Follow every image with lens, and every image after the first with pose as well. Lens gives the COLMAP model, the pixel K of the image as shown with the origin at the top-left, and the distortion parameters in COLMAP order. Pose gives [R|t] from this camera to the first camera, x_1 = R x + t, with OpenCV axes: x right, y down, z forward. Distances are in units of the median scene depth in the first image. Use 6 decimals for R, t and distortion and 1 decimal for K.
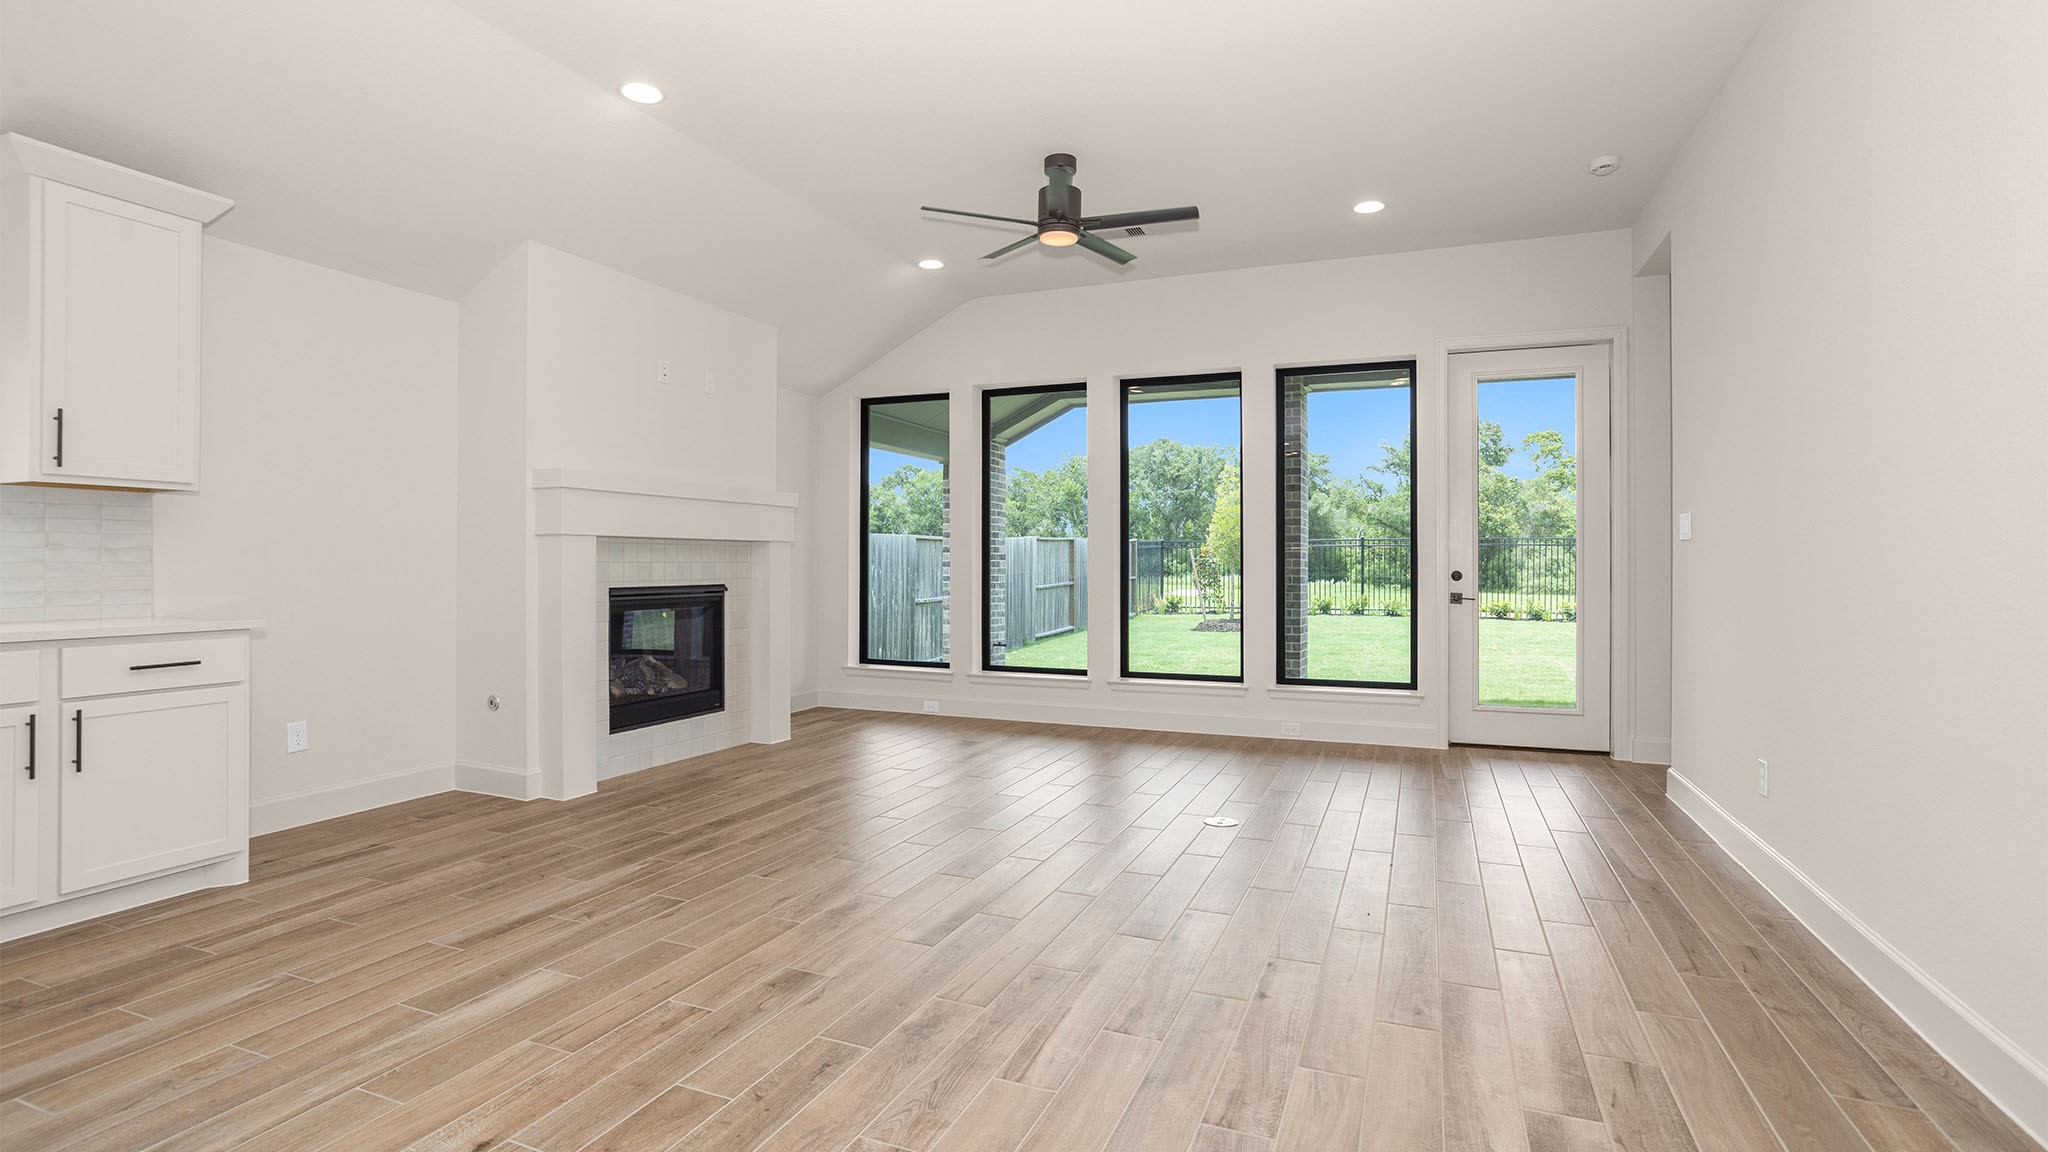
lens RADIAL K [[988.1, 0, 1006.2], [0, 988.1, 564.1], [0, 0, 1]] dist [-0.026469, 0.013127]
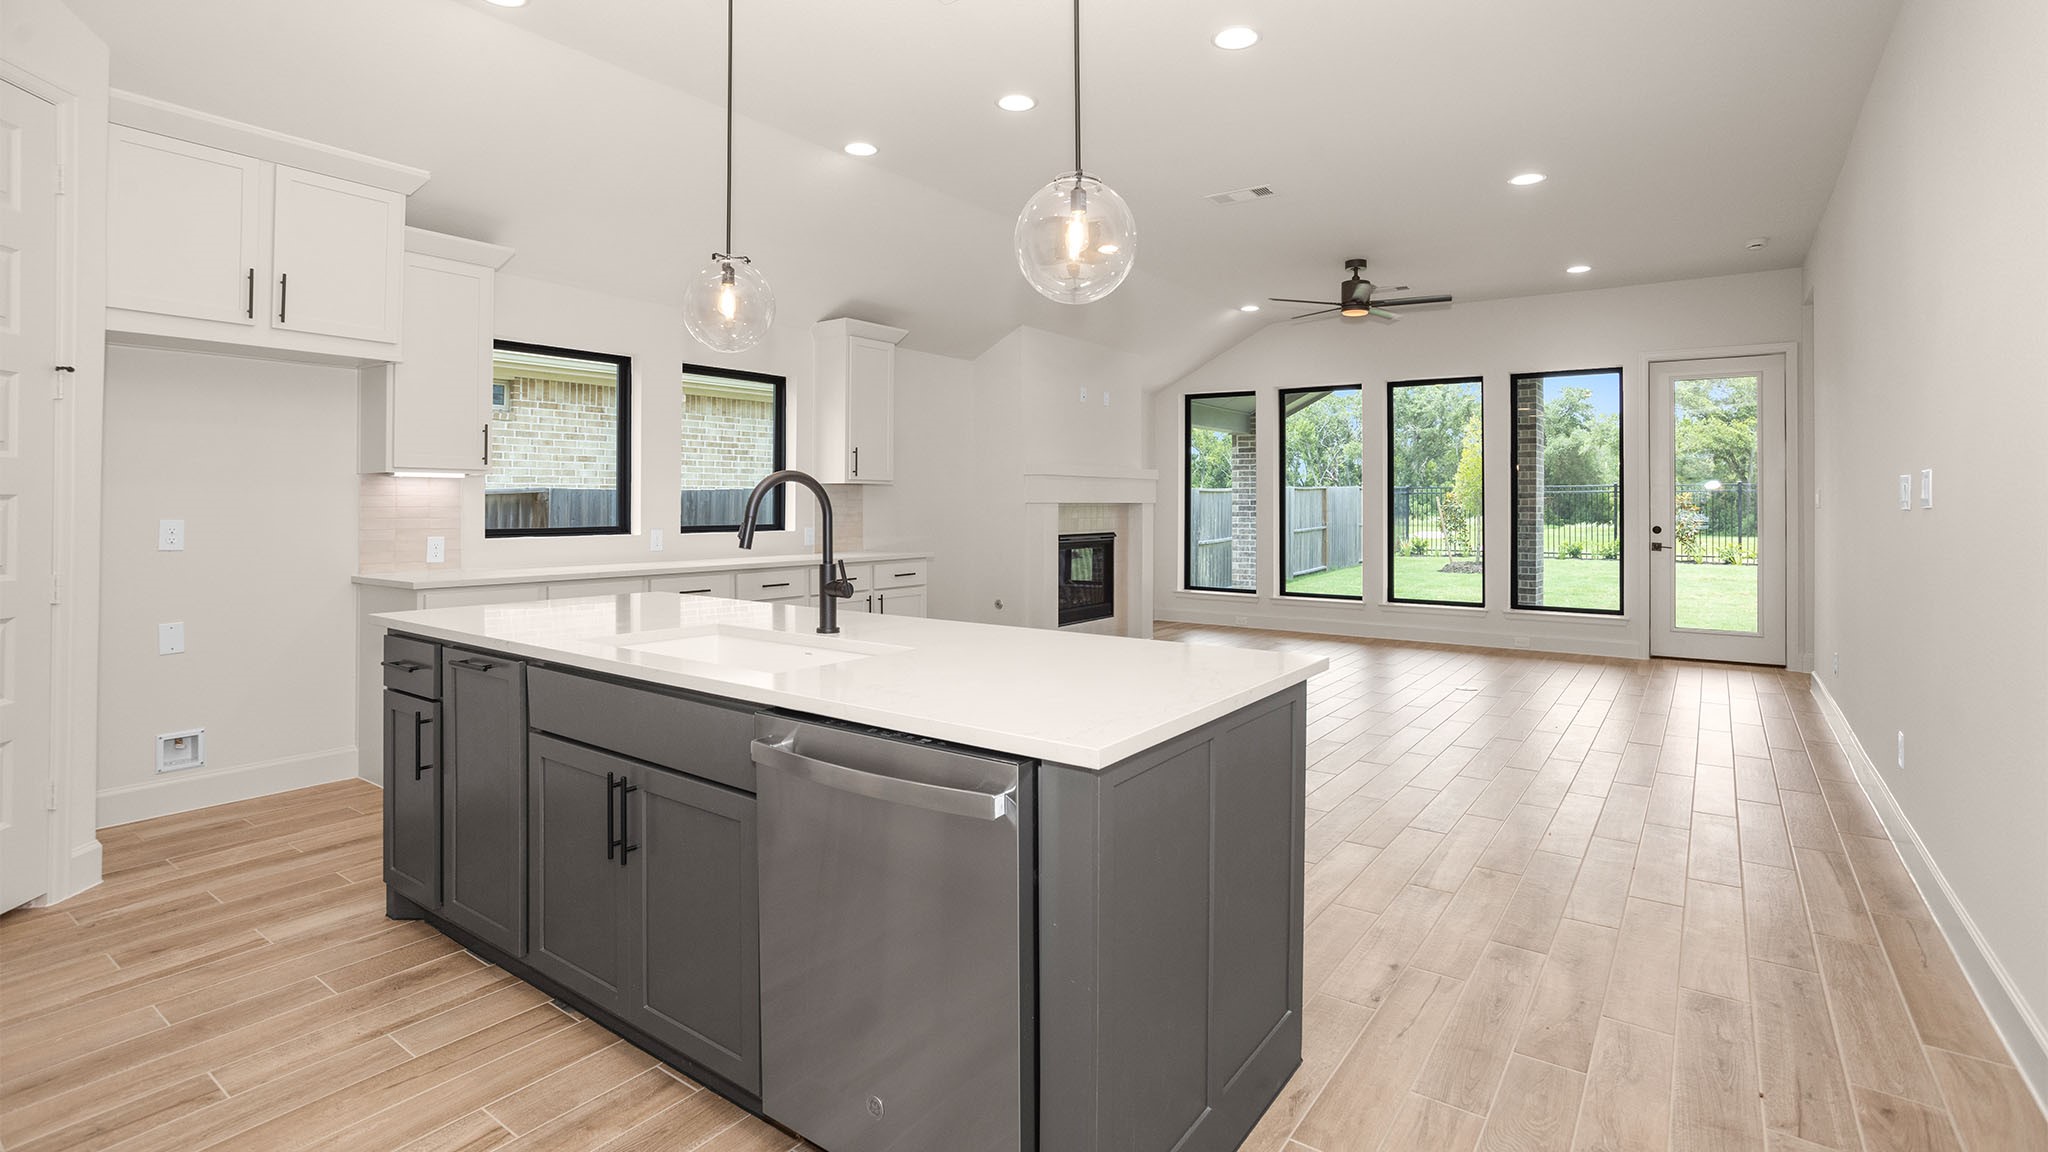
lens RADIAL K [[988.1, 0, 1015.8], [0, 988.1, 496.7], [0, 0, 1]] dist [-0.026469, 0.013127]
pose [[0.976682, 0.000175, -0.214689, -0.116688], [-0.001679, 0.999975, -0.006824, -0.024778], [0.214682, 0.007025, 0.976659, -0.541339]]
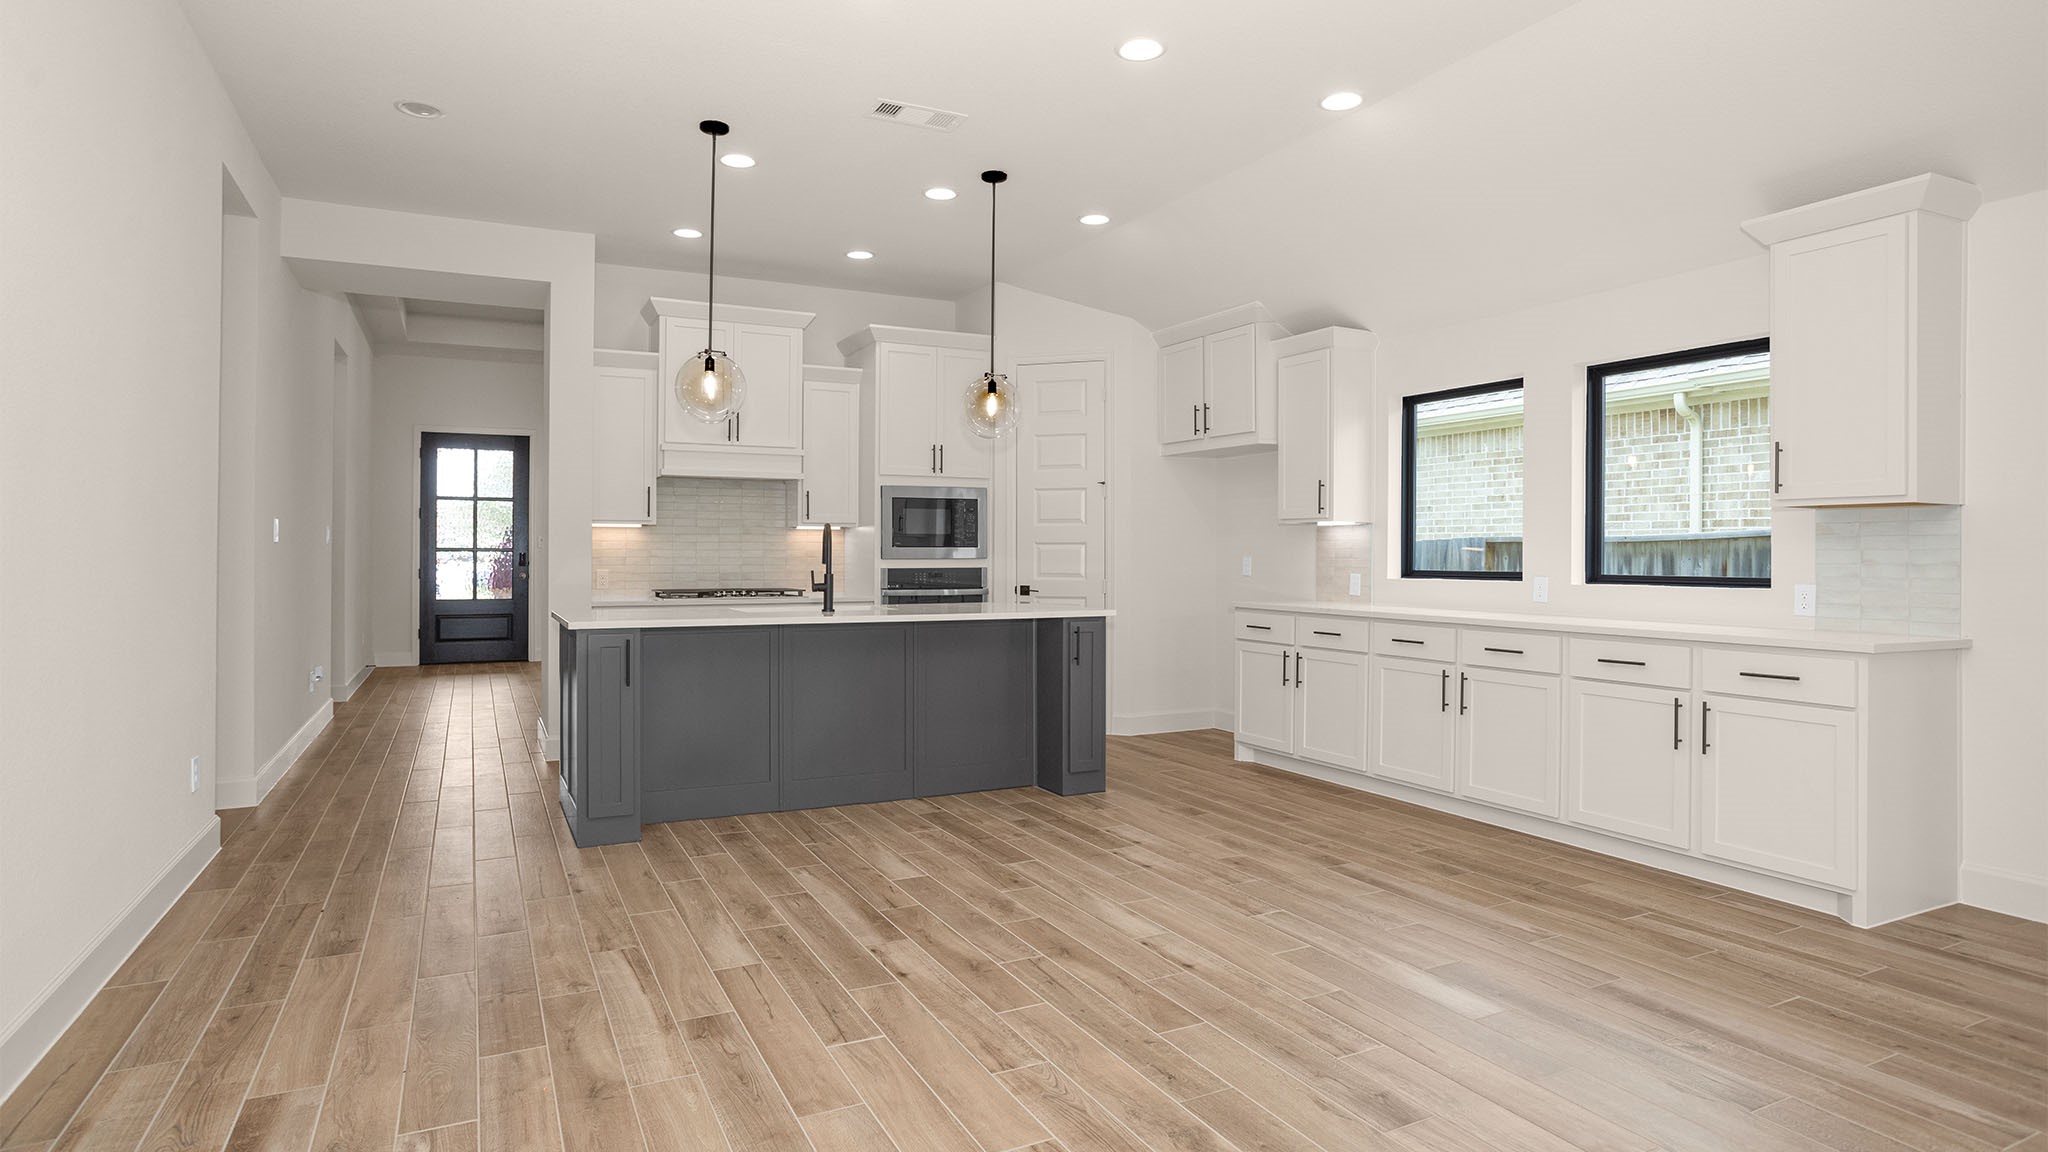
lens RADIAL K [[1073.4, 0, 1011.5], [0, 1073.4, 569.5], [0, 0, 1]] dist [-0.024422, 0.006468]
pose [[-0.645670, 0.007030, -0.763584, 0.310789], [-0.005407, 0.999890, 0.013778, -0.013426], [0.763597, 0.013025, -0.645561, 0.639105]]
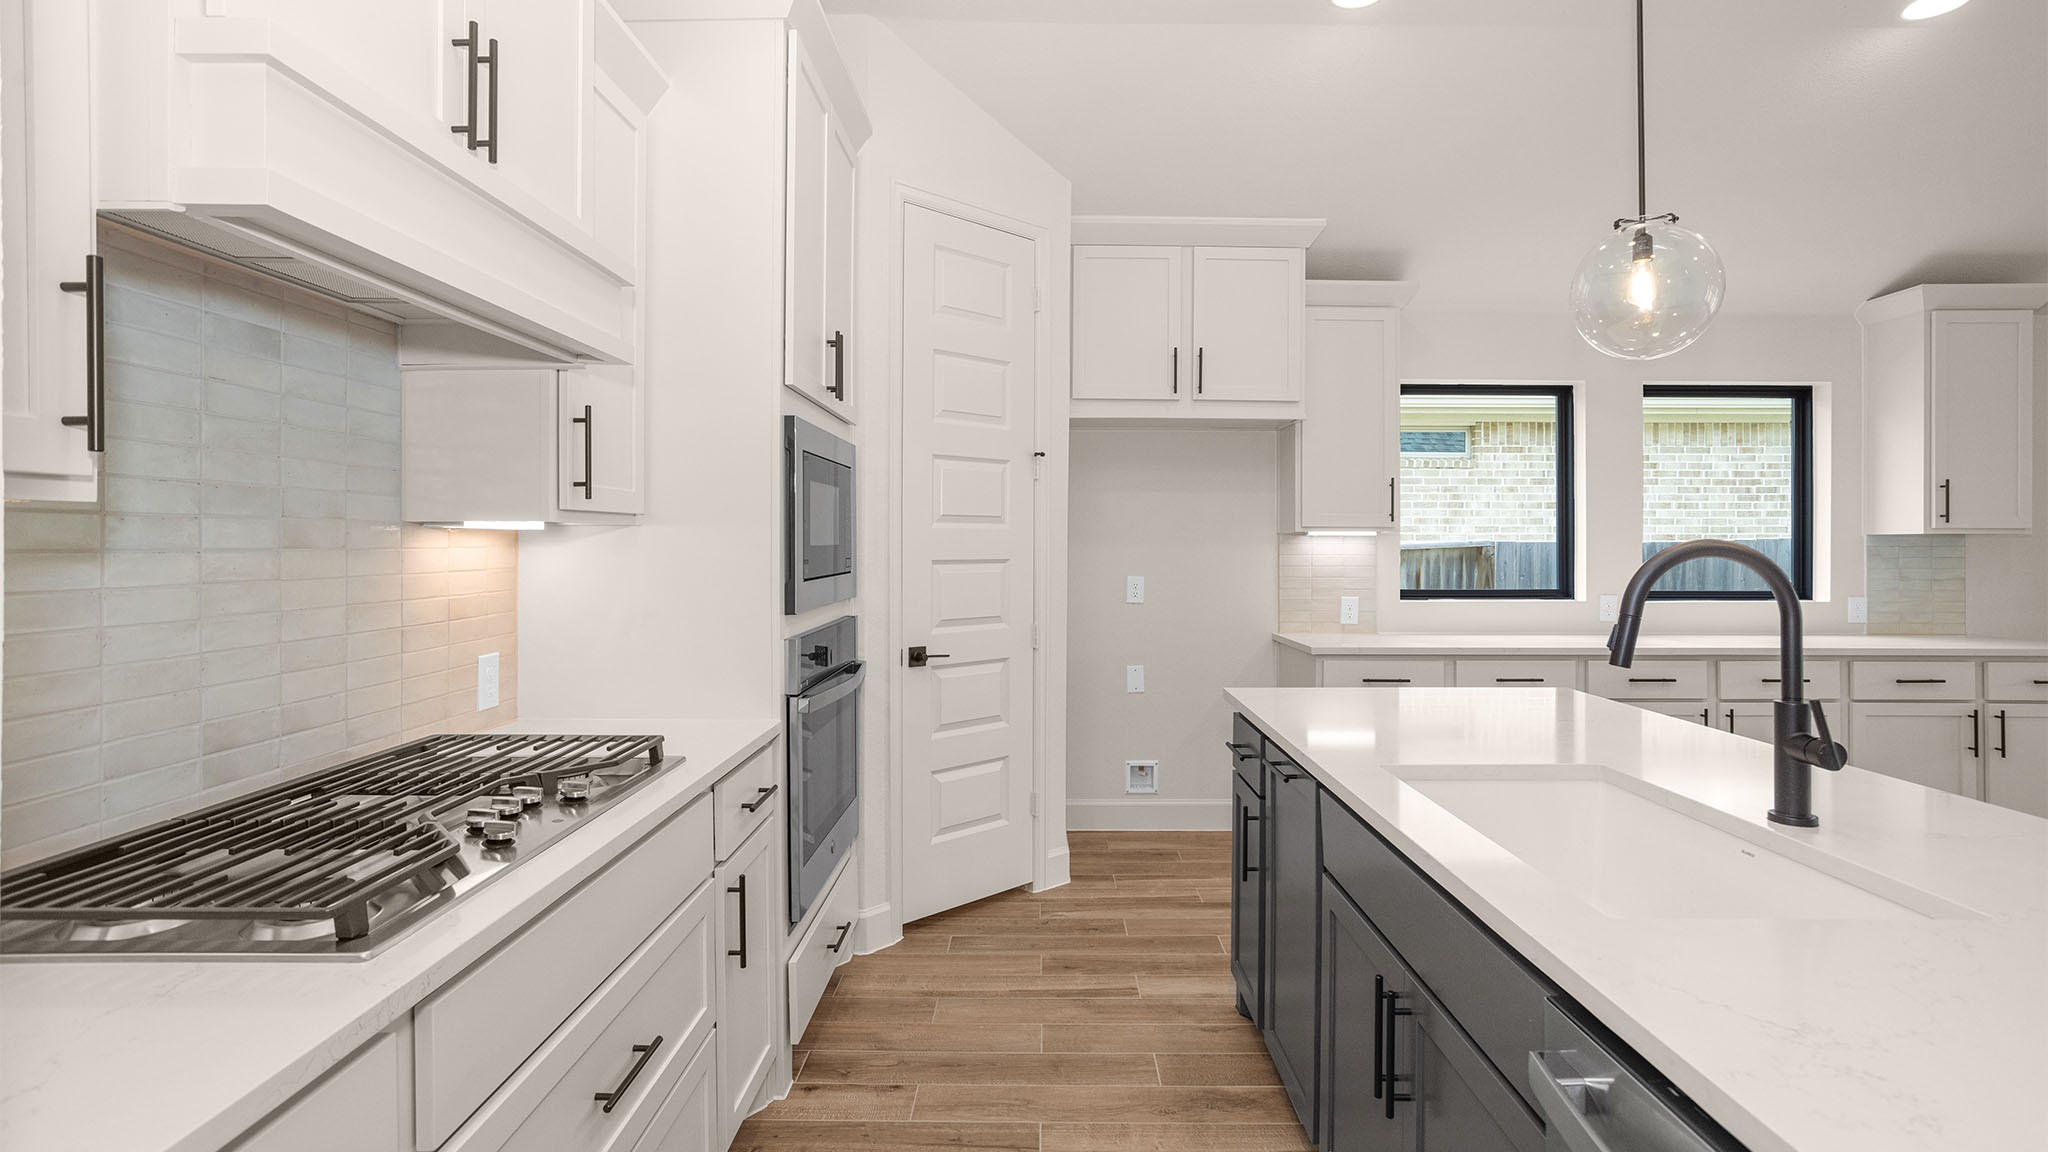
lens RADIAL K [[988.1, 0, 1016.9], [0, 988.1, 548.1], [0, 0, 1]] dist [-0.026469, 0.013127]
pose [[0.396359, 0.003891, -0.918087, -0.144375], [-0.002501, 0.999992, 0.003159, -0.038087], [0.918092, 0.001044, 0.396366, -0.401583]]
